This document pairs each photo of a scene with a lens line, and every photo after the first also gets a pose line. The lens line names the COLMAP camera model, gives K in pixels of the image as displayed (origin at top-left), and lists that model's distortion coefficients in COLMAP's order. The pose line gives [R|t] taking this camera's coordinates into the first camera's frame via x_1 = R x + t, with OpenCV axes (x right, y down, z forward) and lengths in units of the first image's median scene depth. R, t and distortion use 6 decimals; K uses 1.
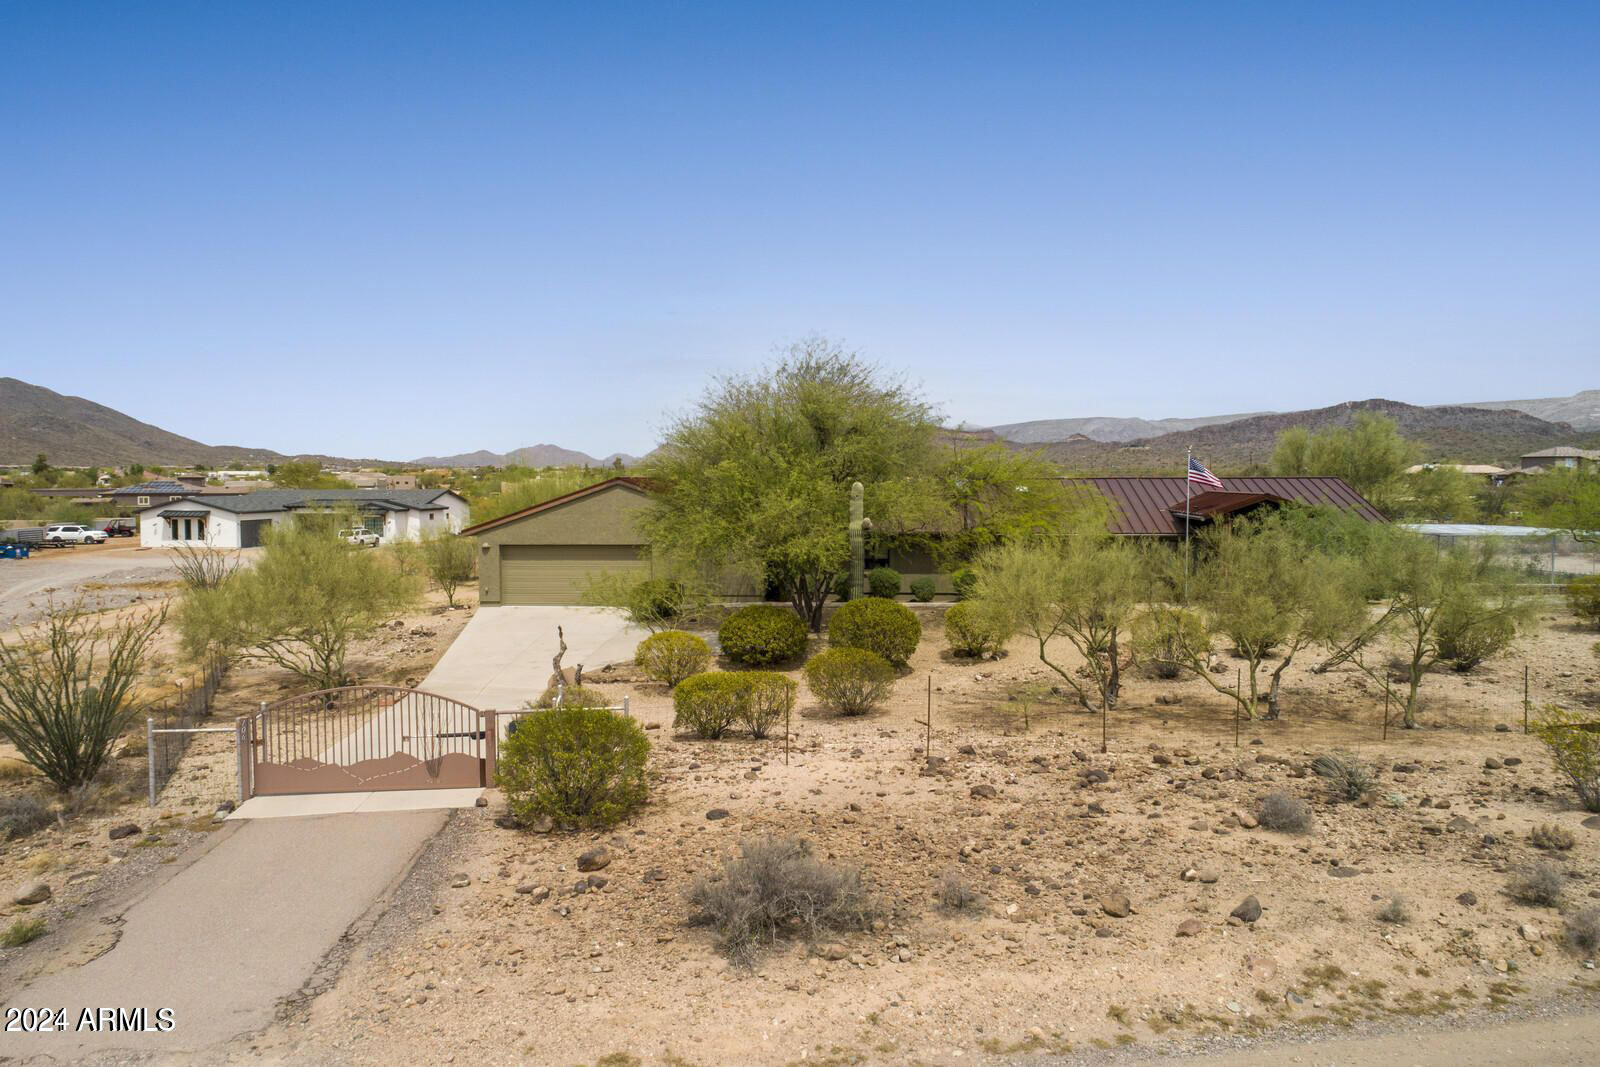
lens RADIAL K [[1070.0, 0, 802.5], [0, 1070.0, 530.8], [0, 0, 1]] dist [-0.007629, 0.005878]
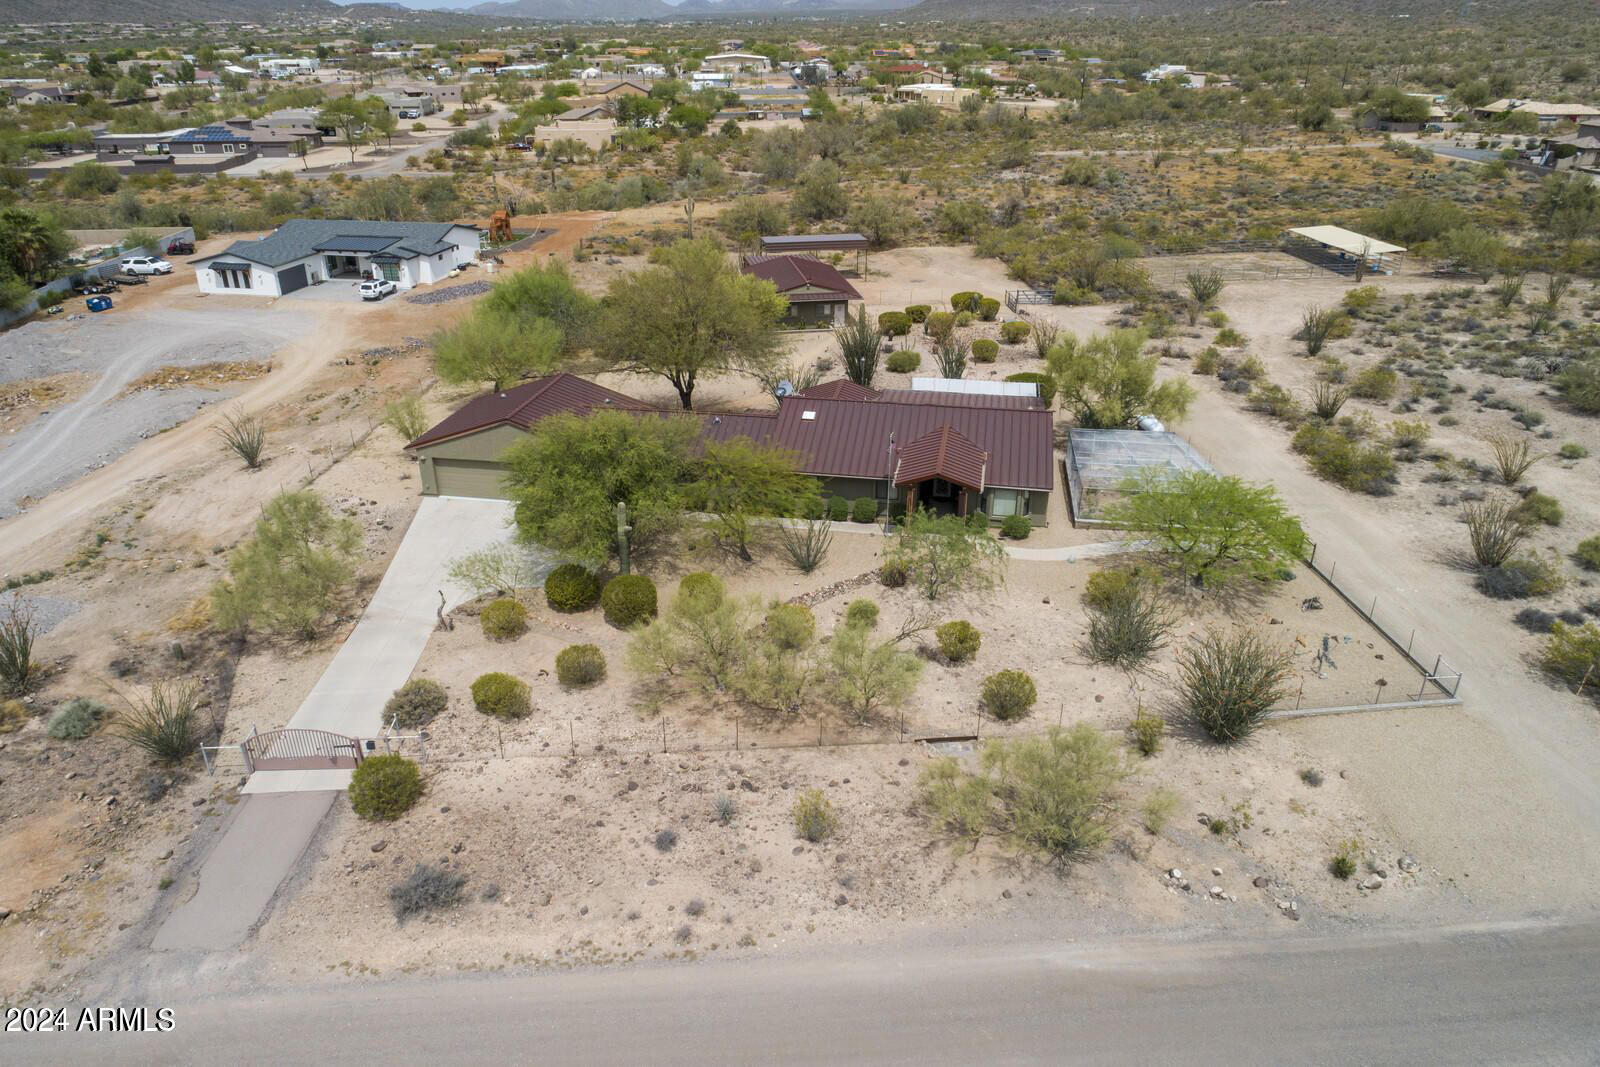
lens RADIAL K [[1070.0, 0, 798.2], [0, 1070.0, 538.1], [0, 0, 1]] dist [-0.007629, 0.005878]
pose [[0.996615, 0.033056, -0.075265, 0.960191], [-0.001629, 0.923349, 0.383958, -1.337942], [0.082188, -0.382536, 0.920278, -0.948309]]
